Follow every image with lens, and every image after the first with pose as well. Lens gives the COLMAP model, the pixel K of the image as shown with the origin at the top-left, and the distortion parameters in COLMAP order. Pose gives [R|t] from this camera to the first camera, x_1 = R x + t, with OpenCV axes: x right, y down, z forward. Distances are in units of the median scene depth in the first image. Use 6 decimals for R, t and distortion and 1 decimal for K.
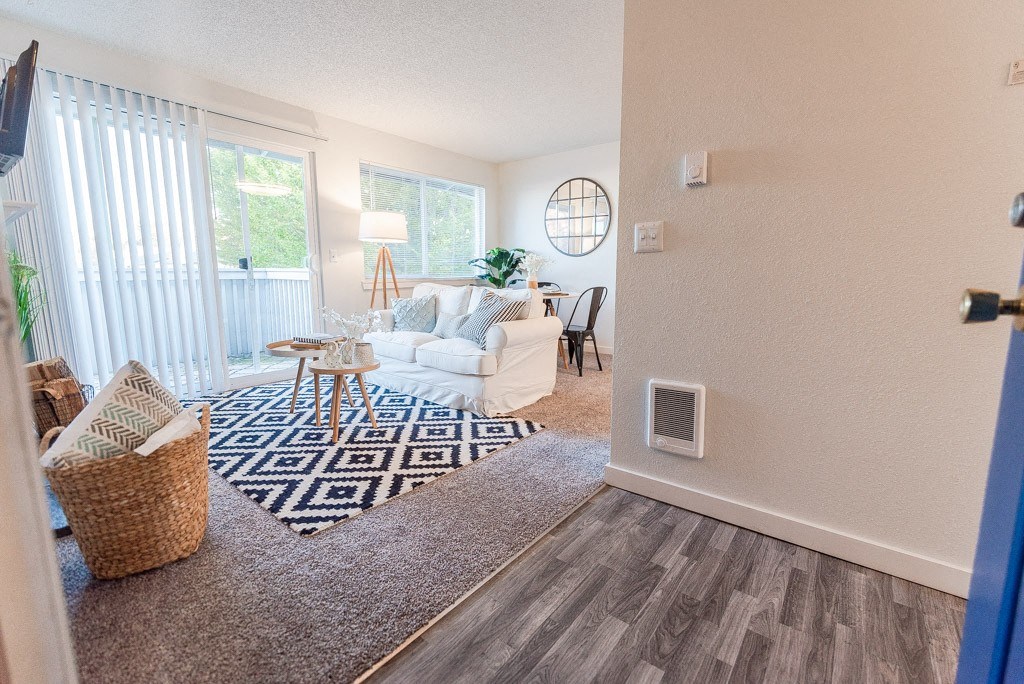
lens RADIAL K [[440.3, 0, 518.1], [0, 440.3, 334.1], [0, 0, 1]] dist [0.002411, 0.000253]
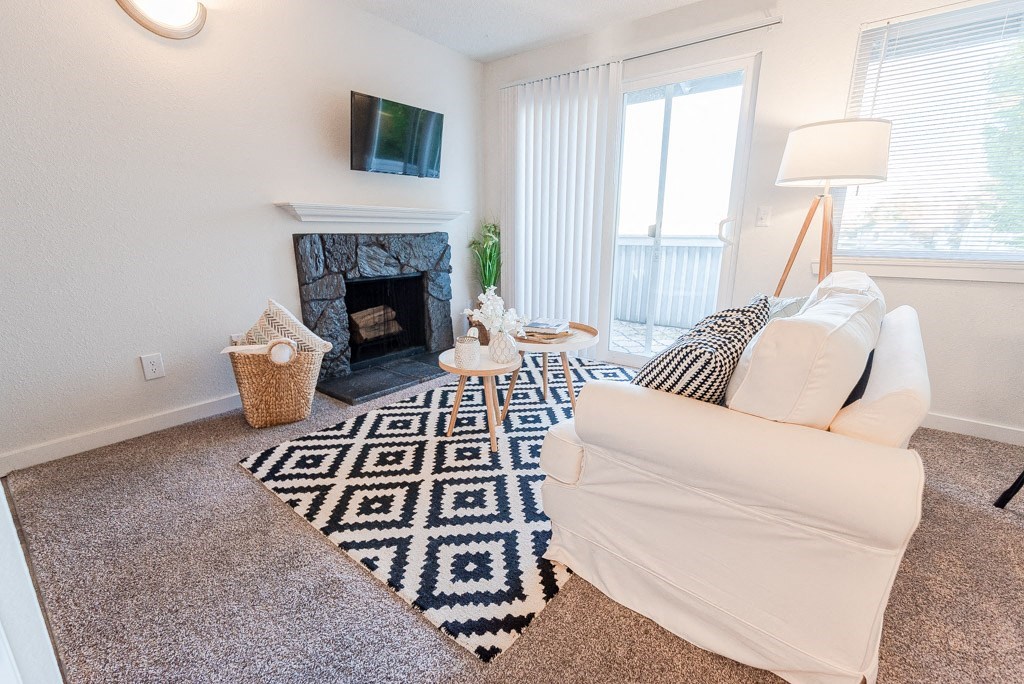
lens RADIAL K [[438.6, 0, 511.8], [0, 438.6, 339.3], [0, 0, 1]] dist [-0.000748, -0.000055]
pose [[0.001400, 0.238381, -0.971171, 0.372875], [-0.140958, 0.961522, 0.235810, -0.158931], [0.990015, 0.136564, 0.034948, 0.975968]]
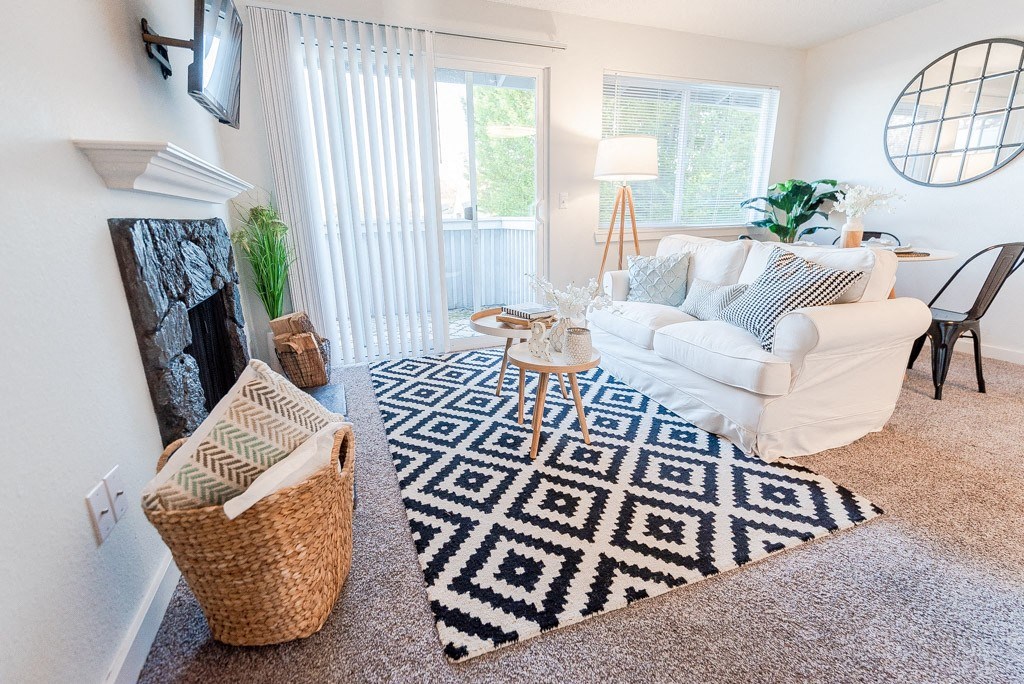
lens RADIAL K [[451.5, 0, 512.0], [0, 451.5, 342.0], [0, 0, 1]] dist [0.000983, 0.000150]
pose [[0.860164, 0.118364, -0.496093, -0.081204], [-0.052400, 0.988060, 0.144888, -0.053177], [0.507319, -0.098633, 0.856095, 0.314125]]
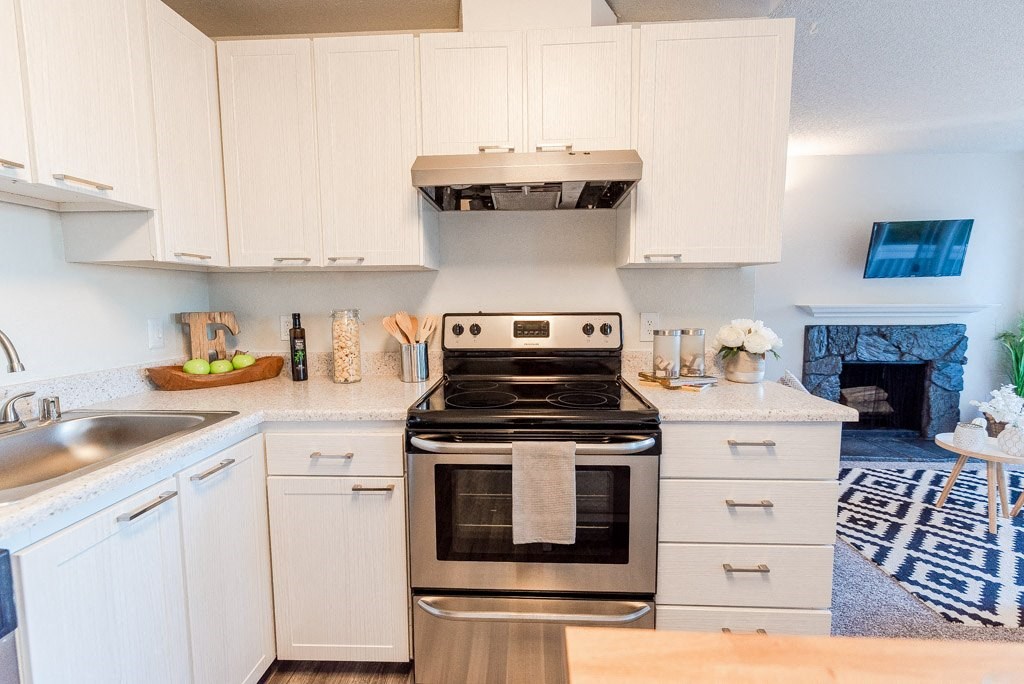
lens RADIAL K [[438.6, 0, 511.8], [0, 438.6, 339.3], [0, 0, 1]] dist [-0.000748, -0.000055]
pose [[-0.815956, 0.055591, -0.575435, 0.890078], [-0.076742, 0.976142, 0.203121, -0.248693], [0.572997, 0.209898, -0.792223, 1.058370]]
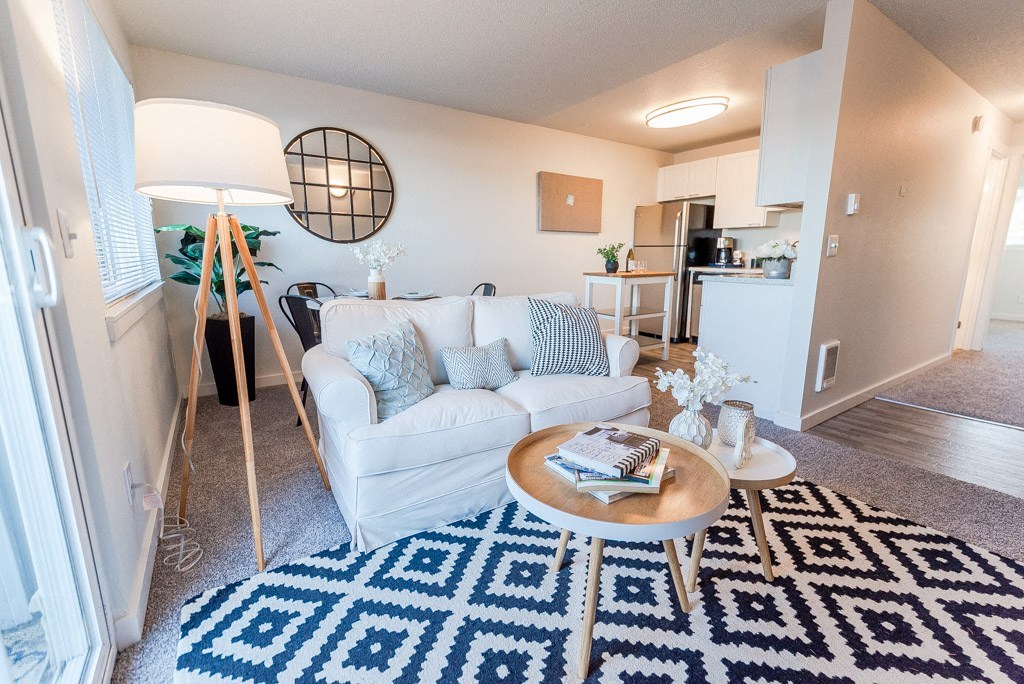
lens RADIAL K [[441.7, 0, 521.1], [0, 441.7, 340.0], [0, 0, 1]] dist [0.000563, -0.000018]
pose [[0.298327, -0.183793, 0.936601, -0.914958], [0.133083, 0.979709, 0.149863, -0.178251], [-0.945140, 0.079938, 0.316733, 1.004655]]
